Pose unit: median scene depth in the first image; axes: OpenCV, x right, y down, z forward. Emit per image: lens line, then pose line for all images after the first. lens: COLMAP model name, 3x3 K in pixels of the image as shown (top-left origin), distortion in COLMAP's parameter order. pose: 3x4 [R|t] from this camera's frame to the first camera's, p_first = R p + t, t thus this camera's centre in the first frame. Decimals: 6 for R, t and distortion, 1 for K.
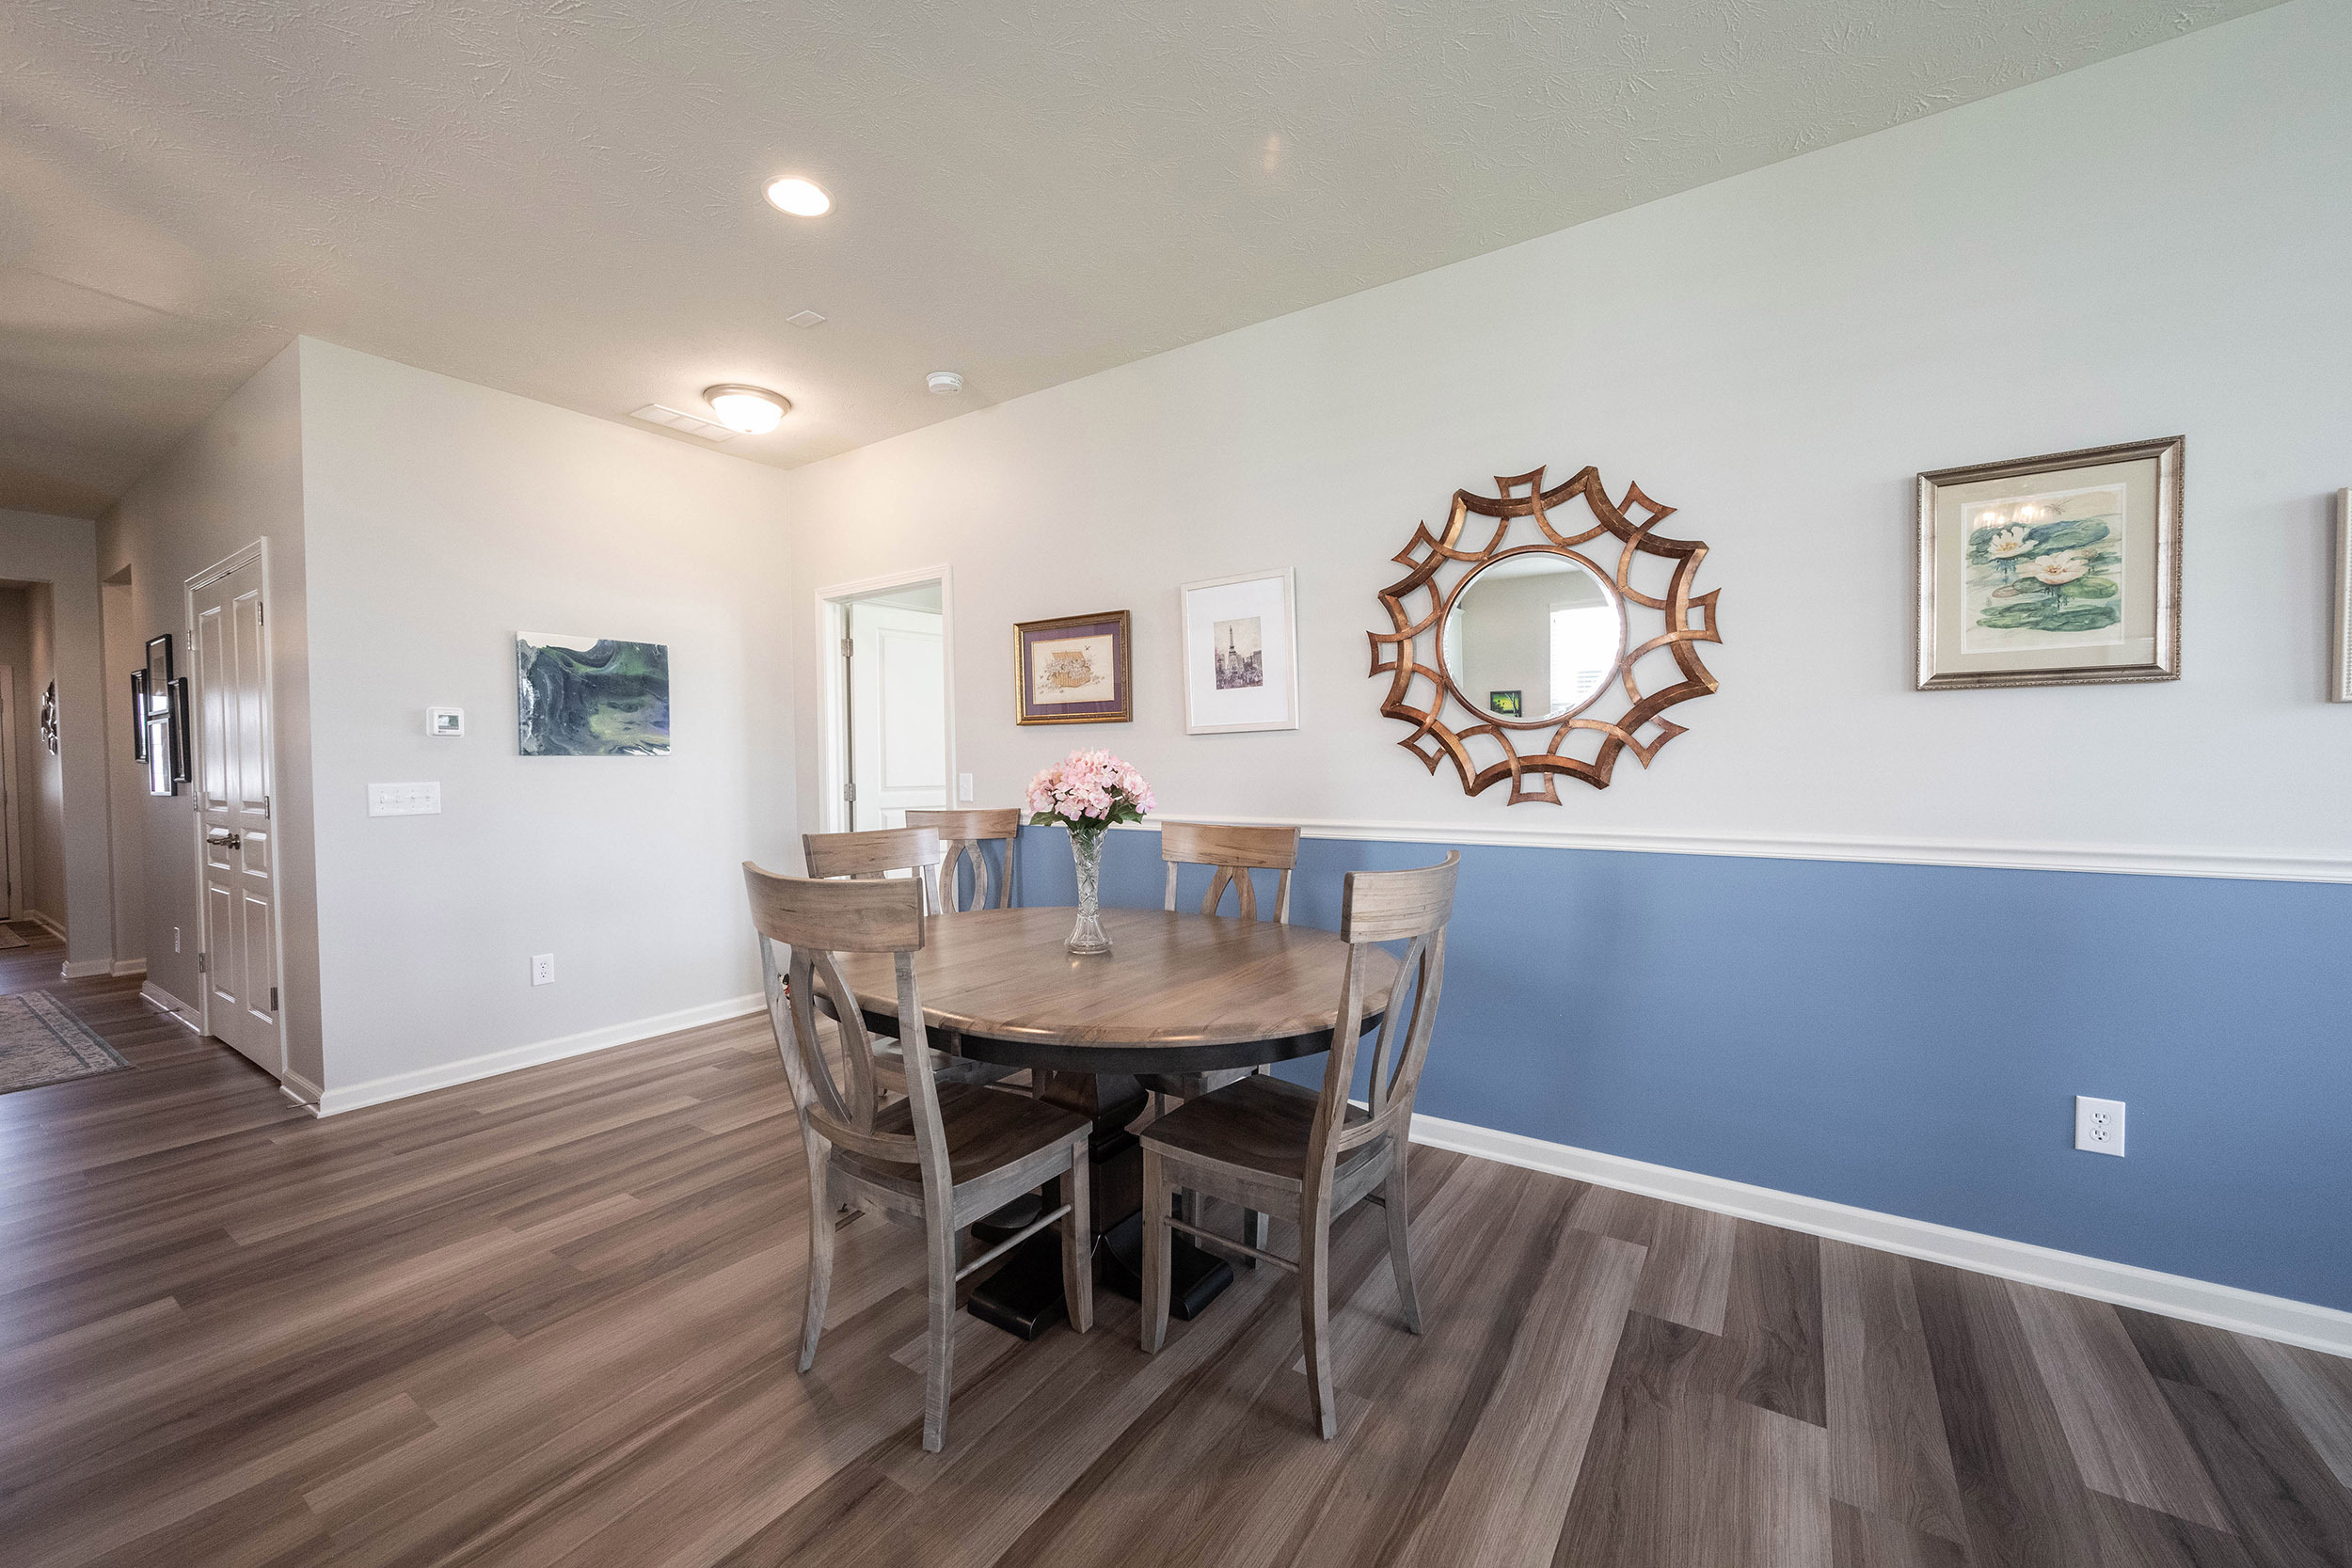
lens RADIAL K [[943.0, 0, 1162.9], [0, 943.0, 785.4], [0, 0, 1]] dist [0.002457, 0.001095]
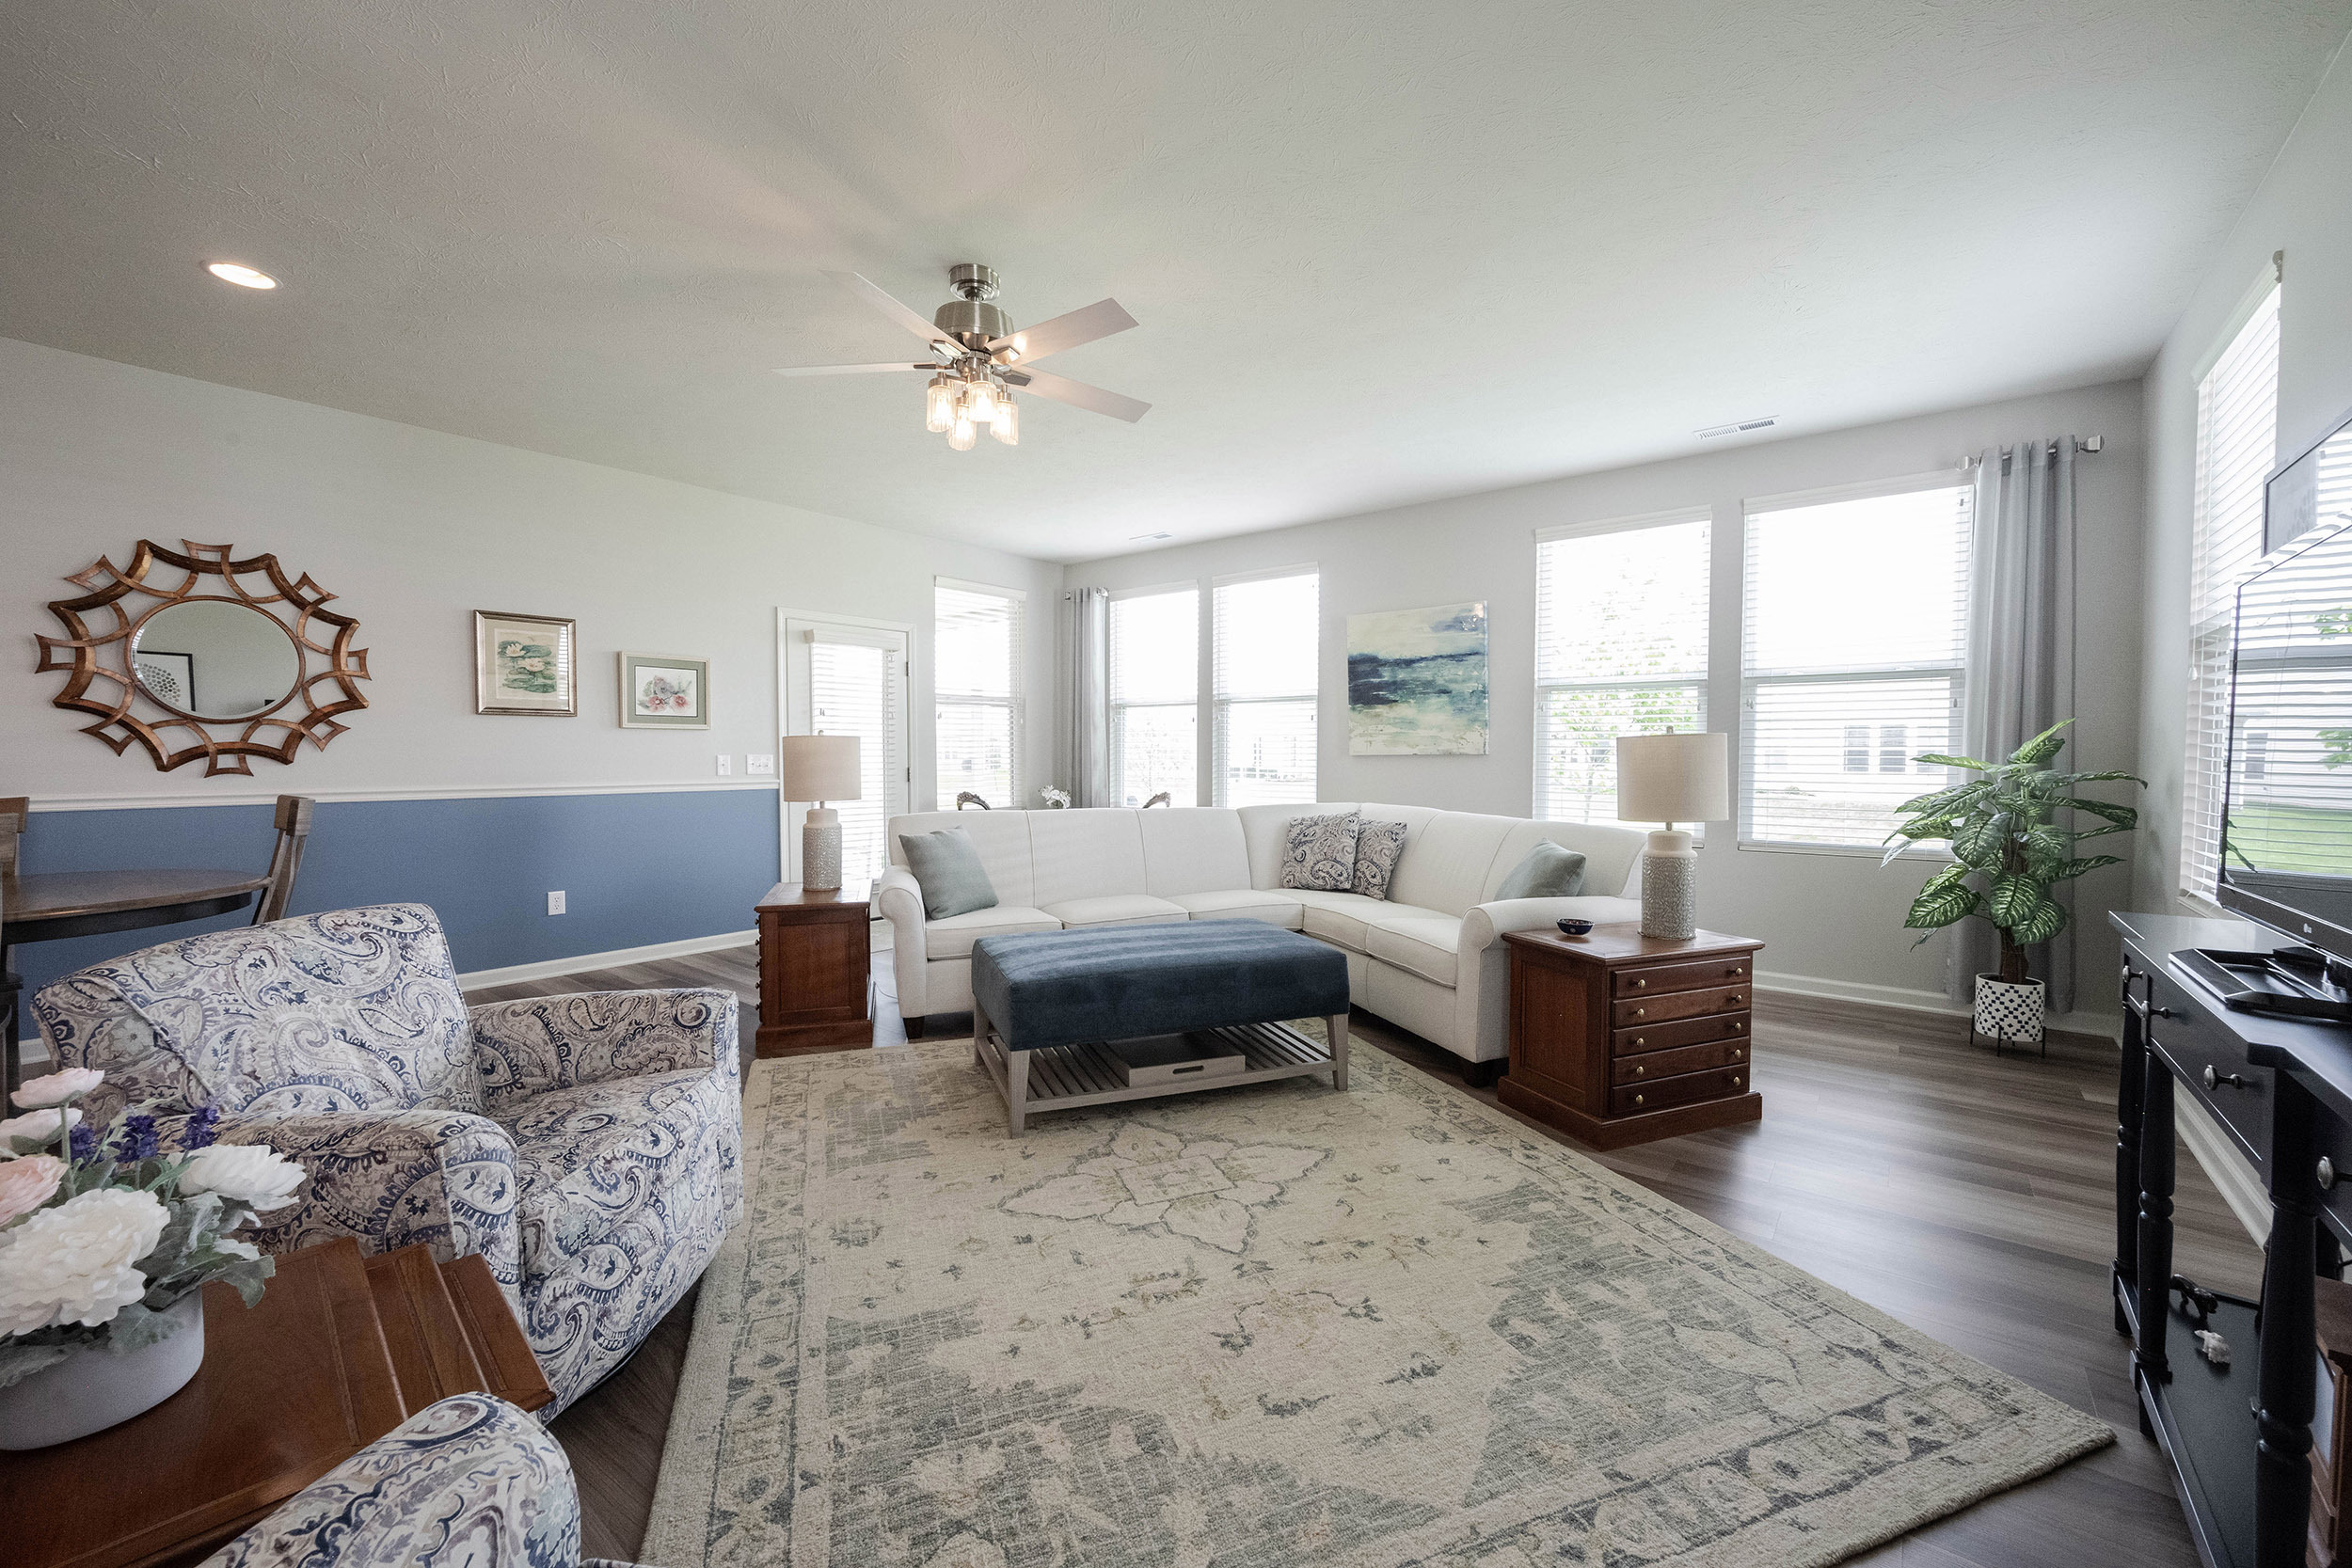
lens RADIAL K [[943.0, 0, 1152.1], [0, 943.0, 781.7], [0, 0, 1]] dist [0.002457, 0.001095]
pose [[0.090806, -0.020307, 0.995662, -0.913699], [0.023956, 0.999547, 0.018201, 0.035893], [-0.995580, 0.022199, 0.091252, -0.532077]]
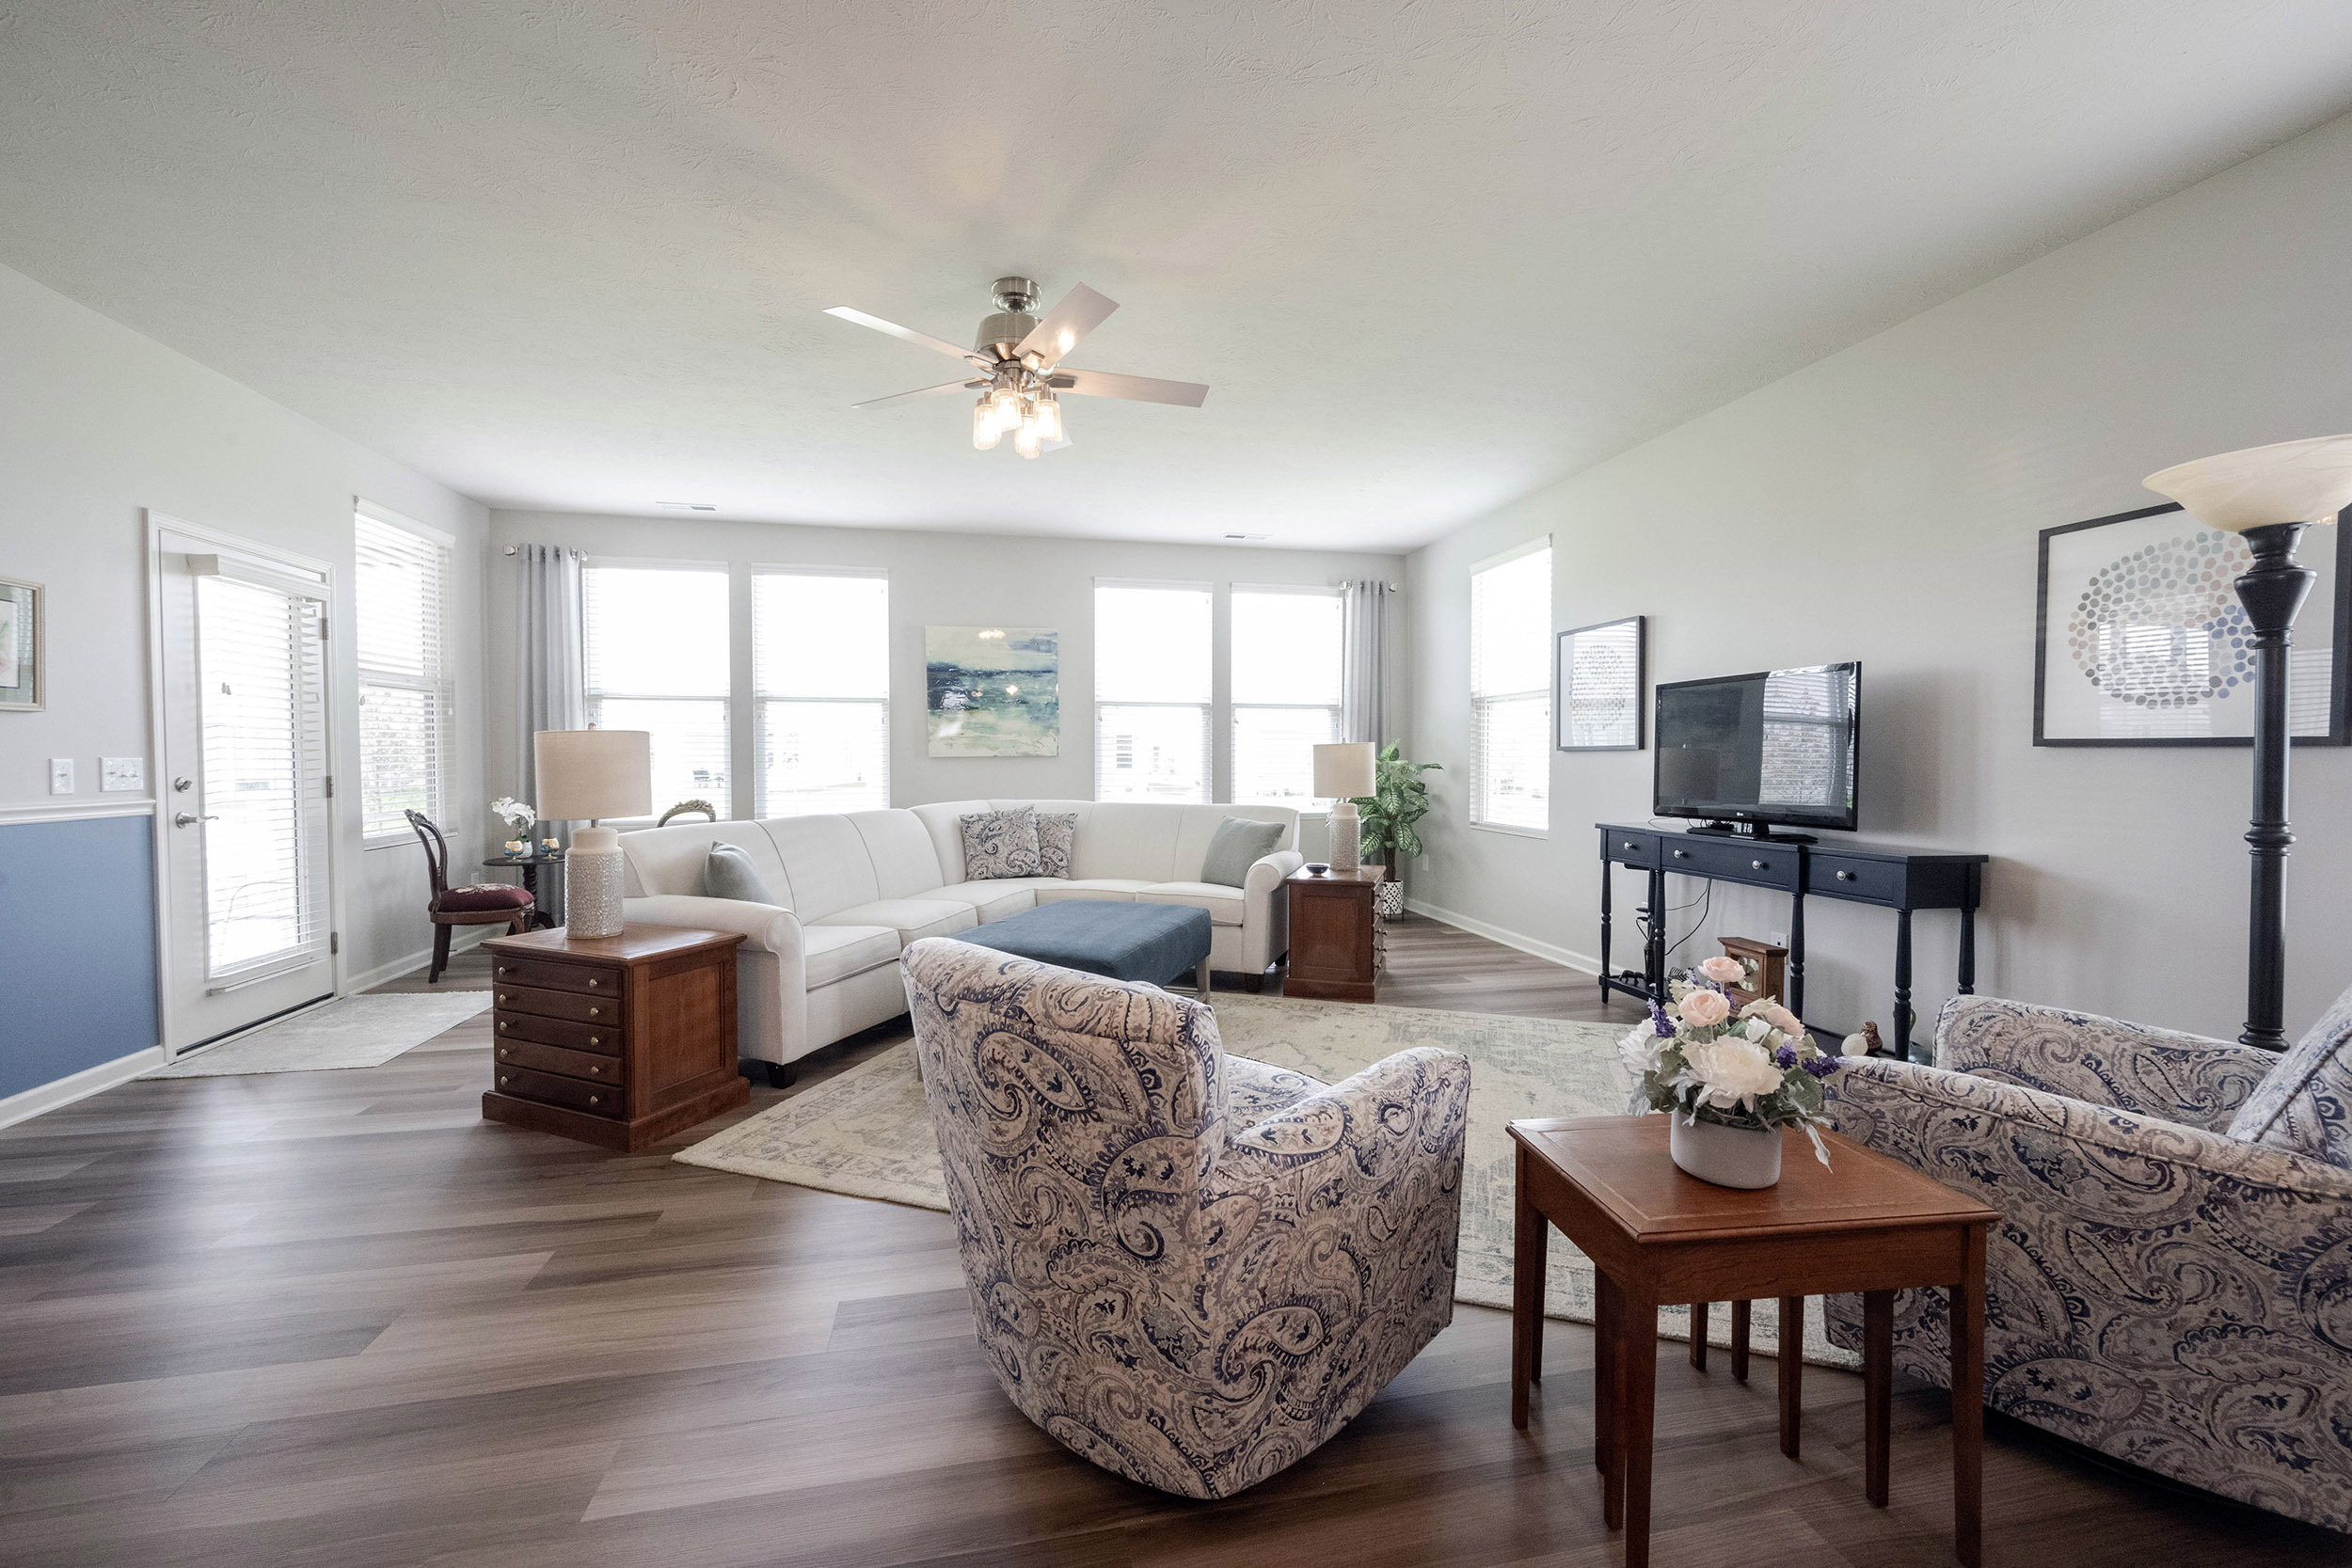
lens RADIAL K [[943.0, 0, 1176.3], [0, 943.0, 783.5], [0, 0, 1]] dist [0.002457, 0.001095]
pose [[-0.719912, -0.011199, 0.693975, -0.750980], [0.023469, 0.998905, 0.040466, 0.011282], [-0.693668, 0.045419, -0.718861, 0.460783]]
